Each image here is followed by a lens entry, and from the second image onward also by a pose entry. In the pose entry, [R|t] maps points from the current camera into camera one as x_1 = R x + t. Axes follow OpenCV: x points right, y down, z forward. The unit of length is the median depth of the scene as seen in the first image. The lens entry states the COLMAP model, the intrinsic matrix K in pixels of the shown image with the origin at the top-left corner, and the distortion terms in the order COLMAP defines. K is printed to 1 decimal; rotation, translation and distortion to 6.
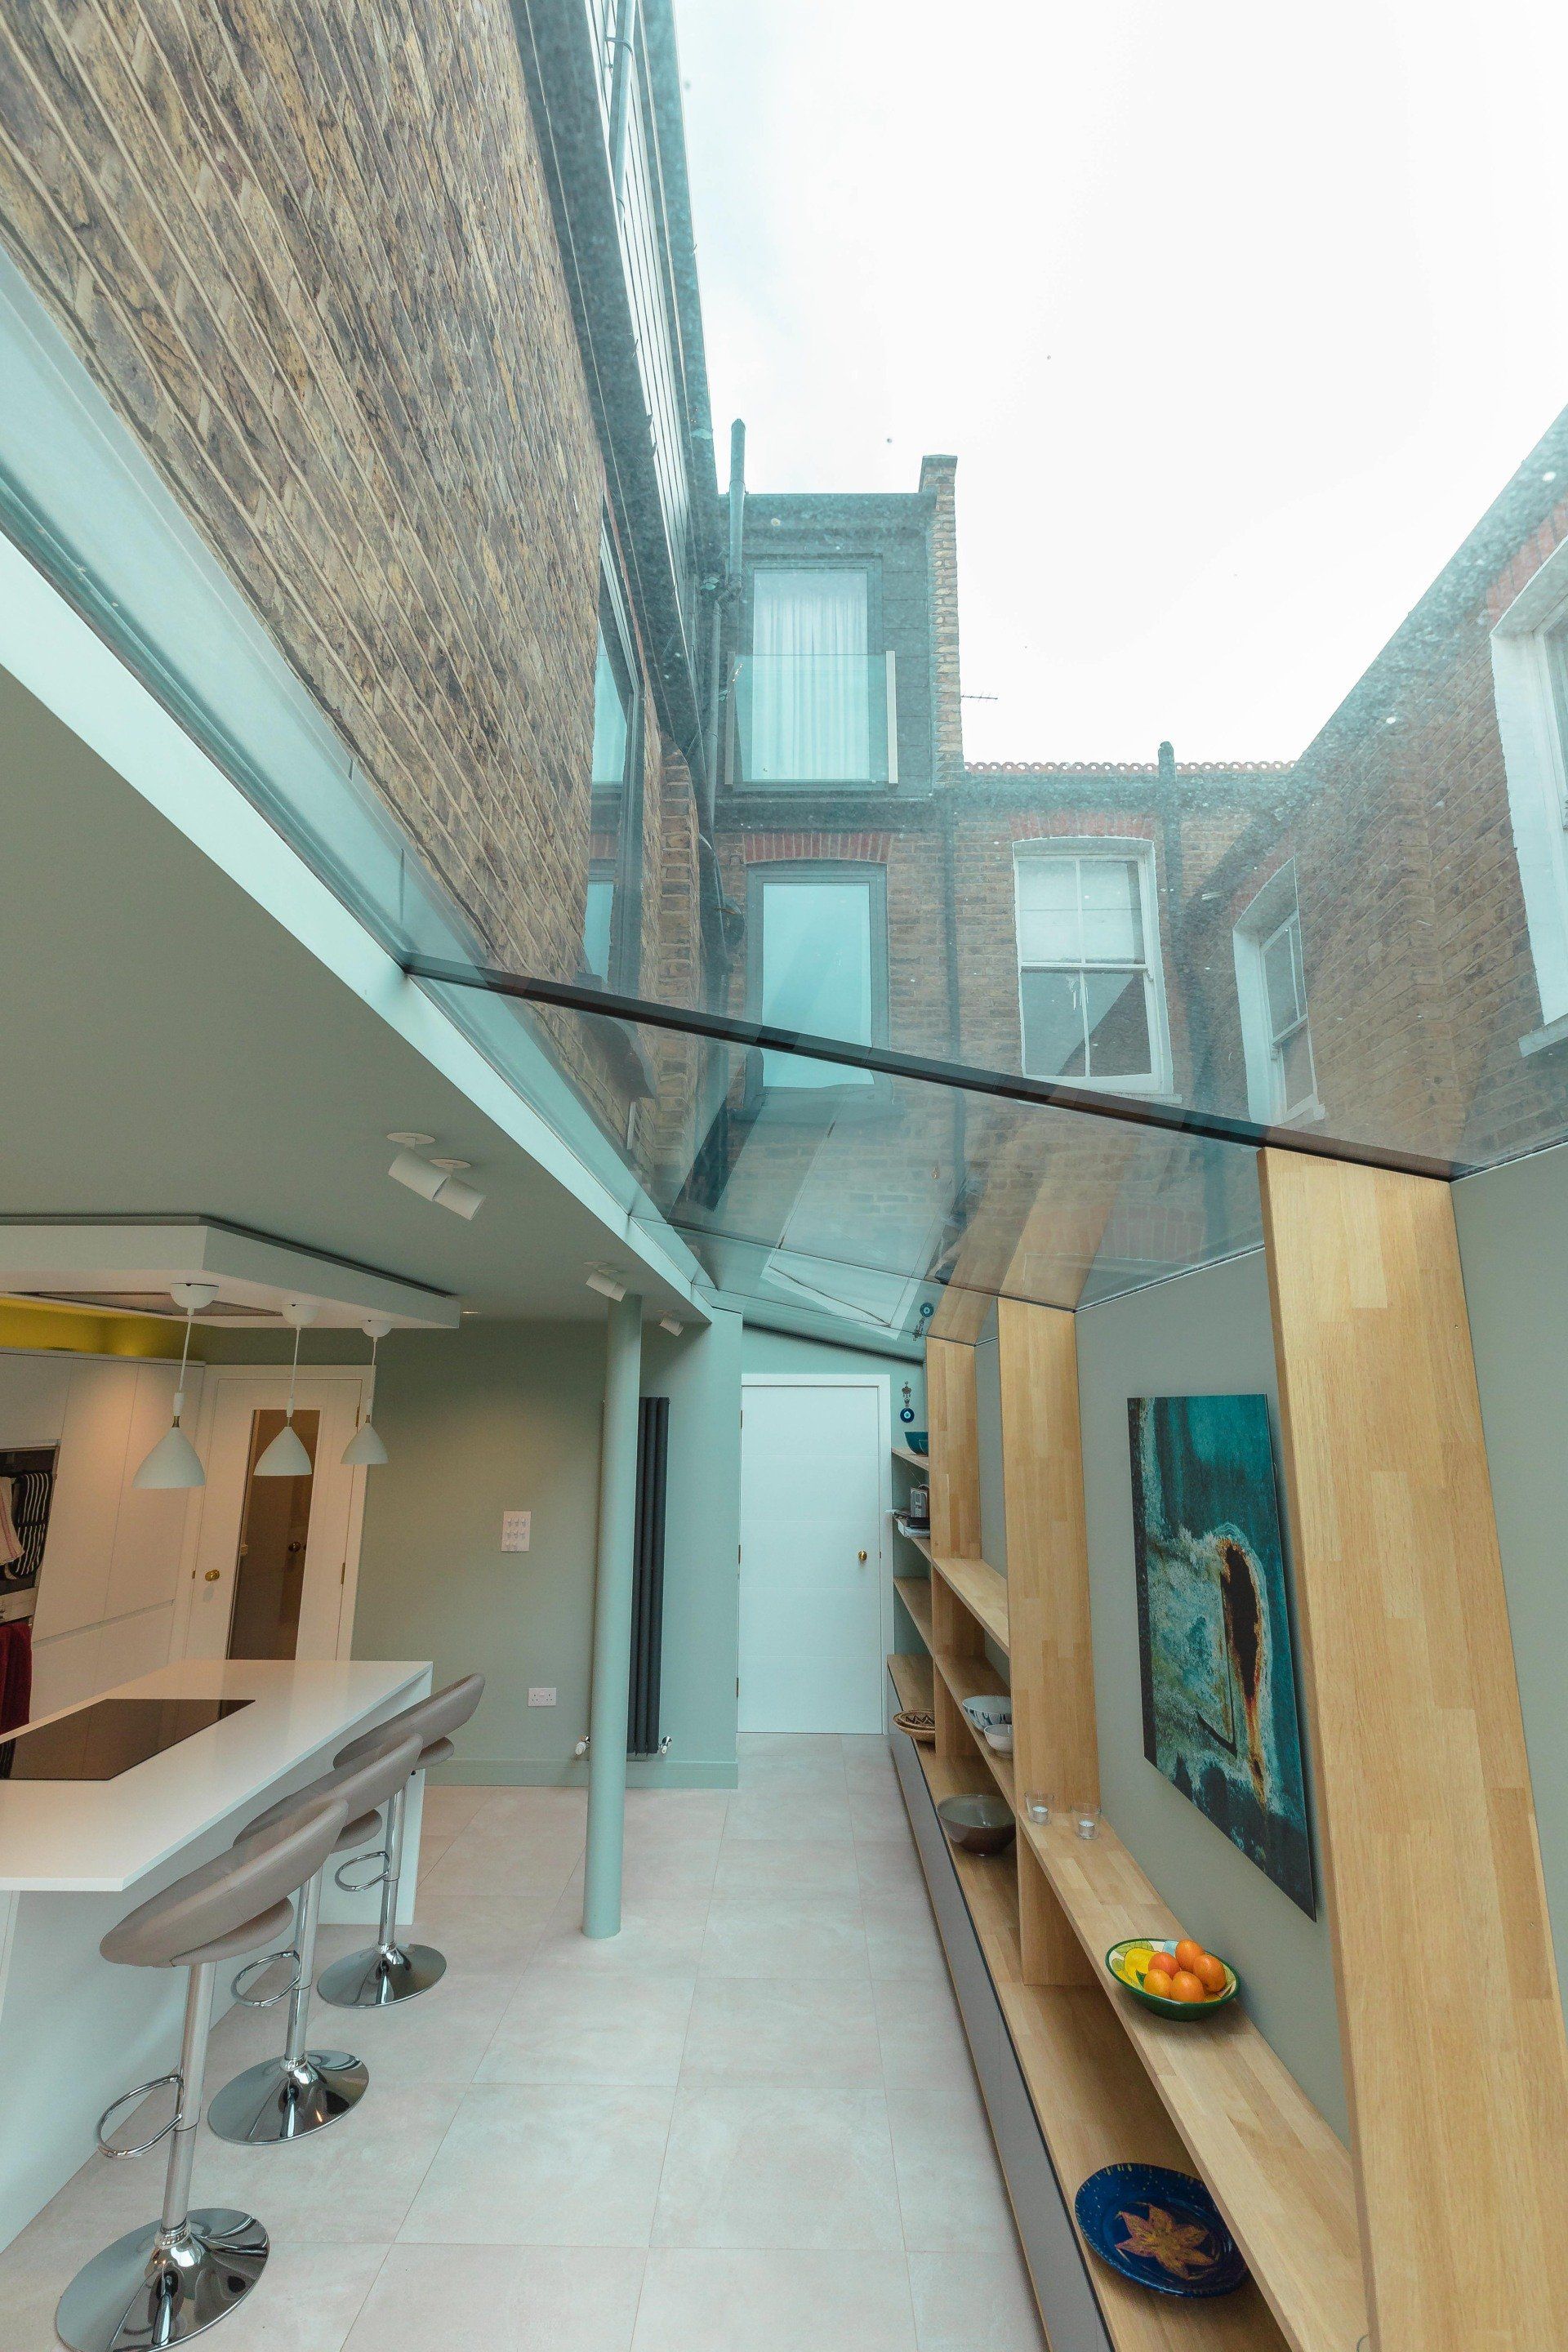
lens RADIAL K [[1056.9, 0, 788.3], [0, 1056.9, 1170.7], [0, 0, 1]] dist [0.007293, -0.001989]
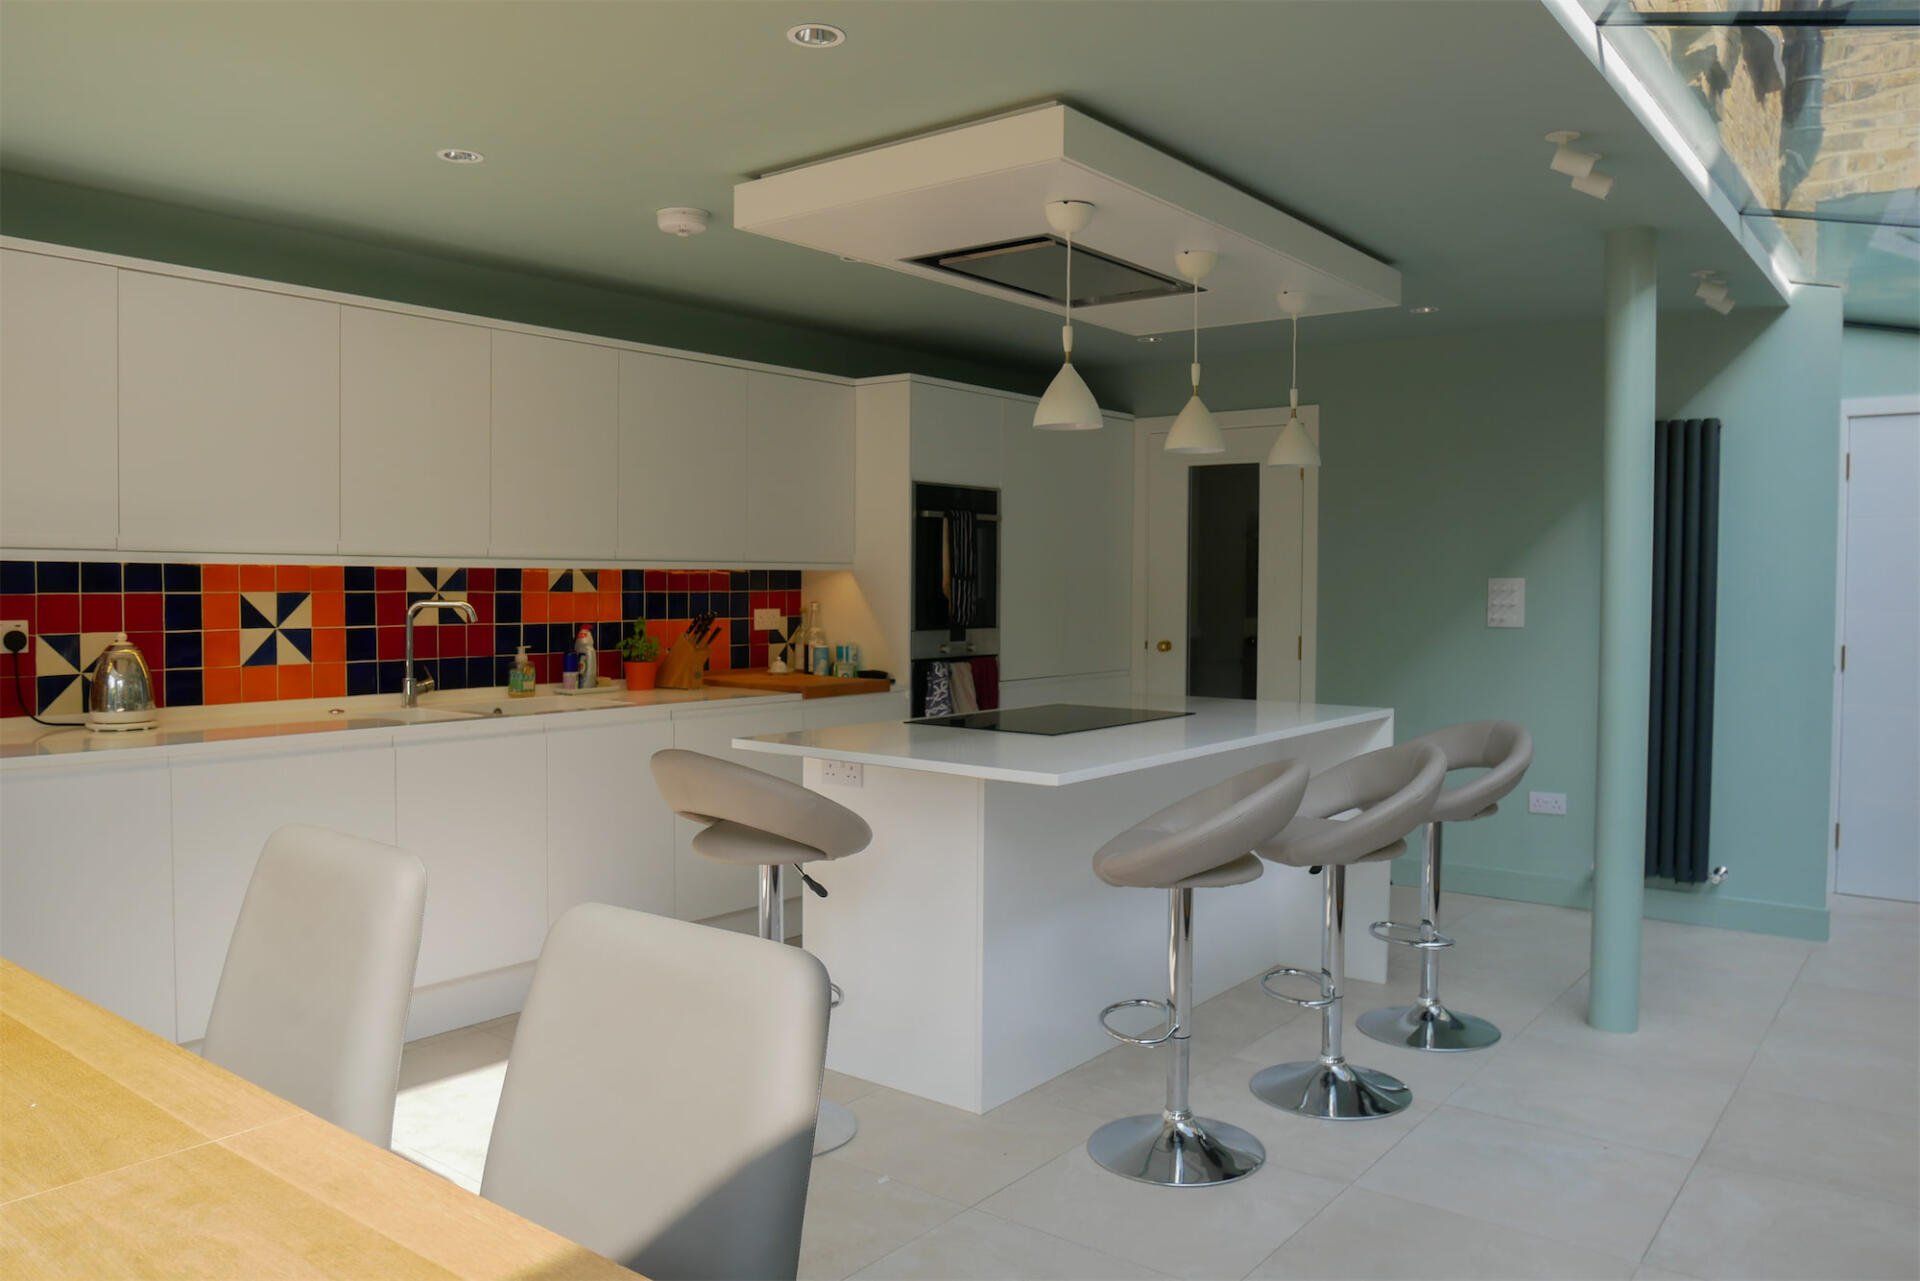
lens RADIAL K [[1390.3, 0, 968.9], [0, 1390.3, 624.5], [0, 0, 1]] dist [-0.063528, 0.013731]
pose [[0.799097, 0.017039, -0.600961, 0.051620], [0.129839, 0.971118, 0.200181, 0.162381], [0.587014, -0.237992, 0.773805, -0.011204]]
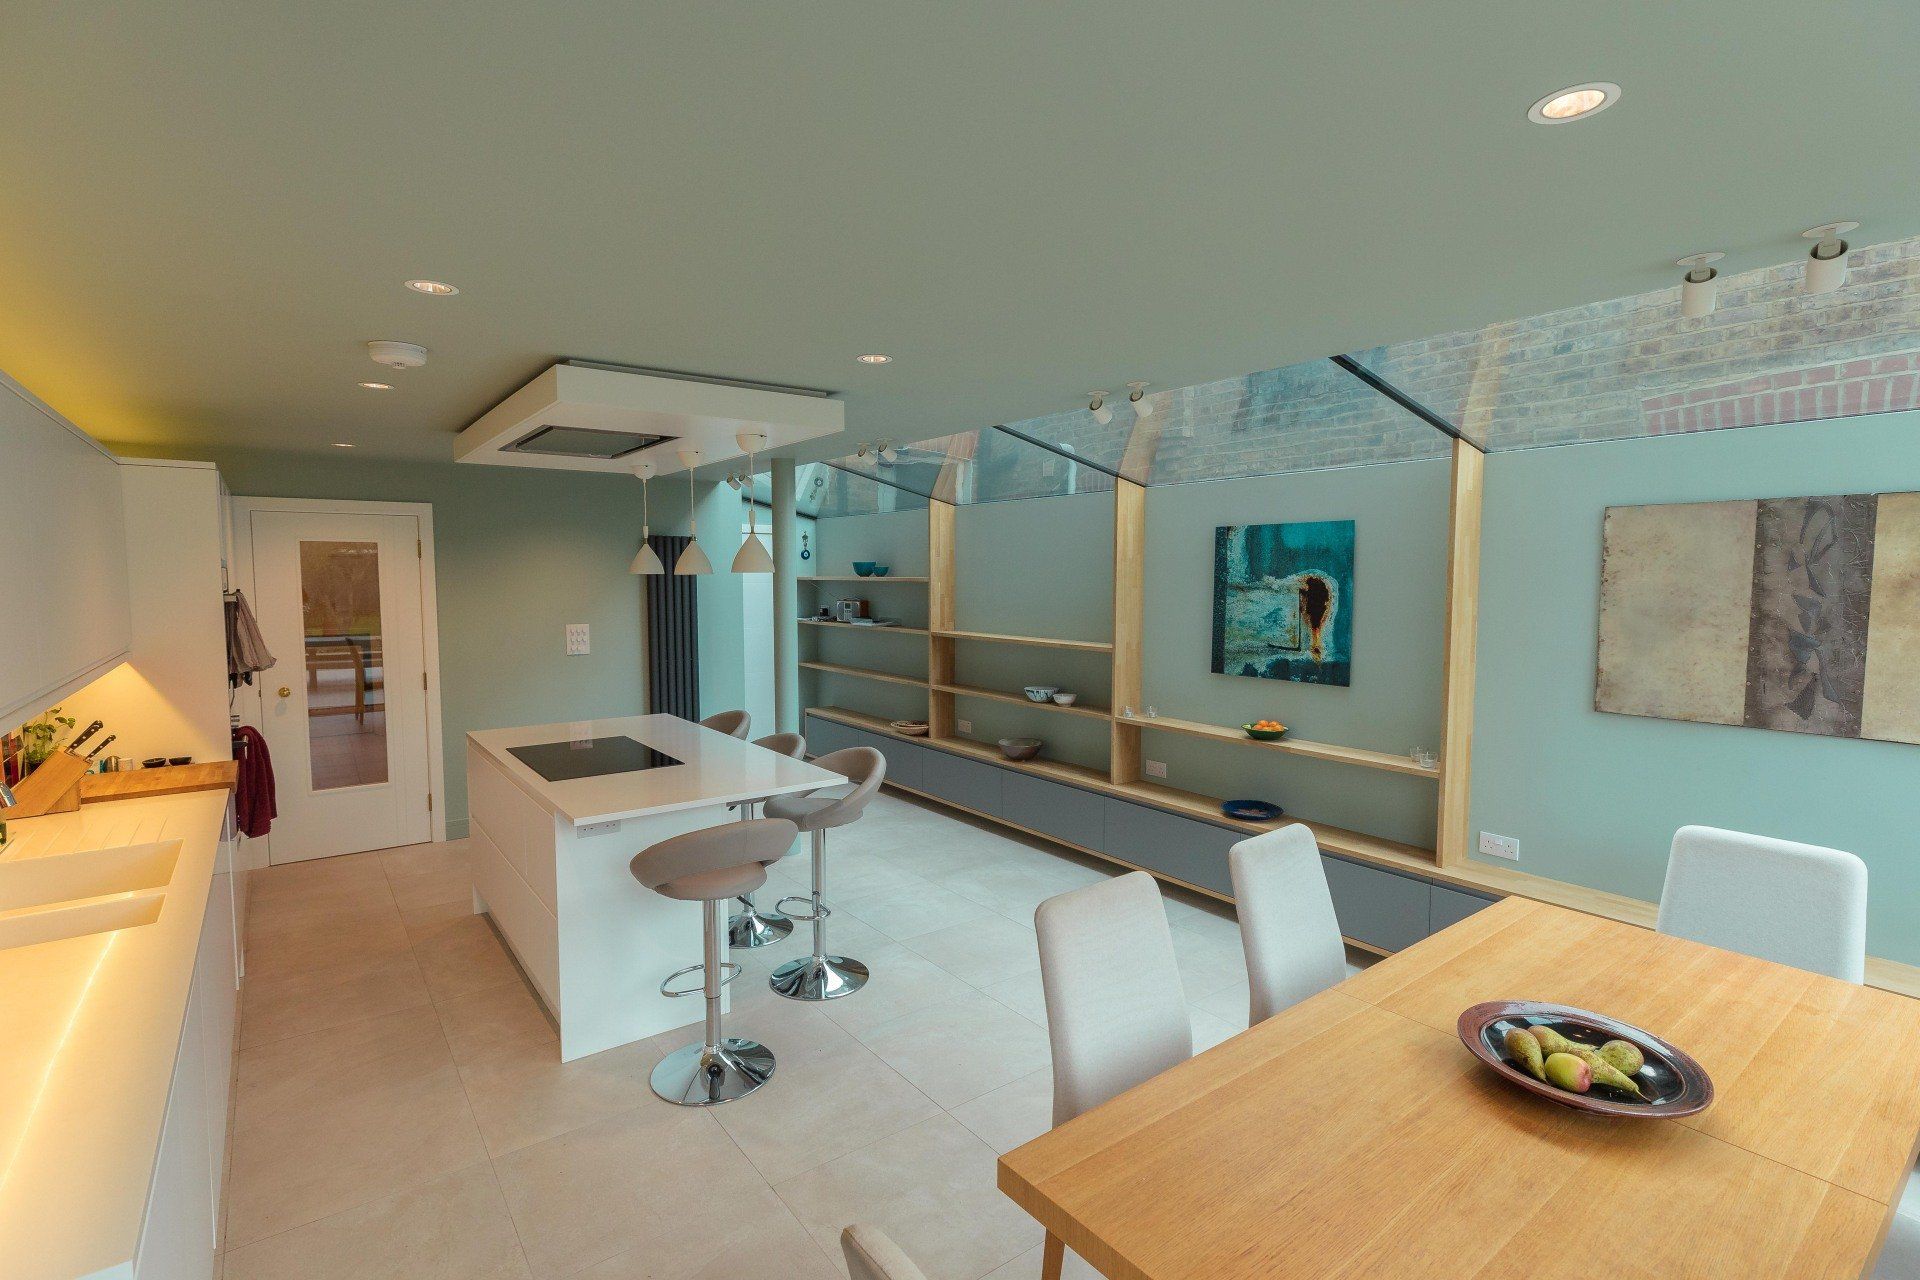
lens RADIAL K [[907.5, 0, 951.7], [0, 907.5, 634.0], [0, 0, 1]] dist [-0.001336, 0.000182]
pose [[0.796158, -0.044339, 0.603462, -0.856091], [-0.128647, 0.962107, 0.240416, 0.029381], [-0.591255, -0.269043, 0.760285, -0.122583]]
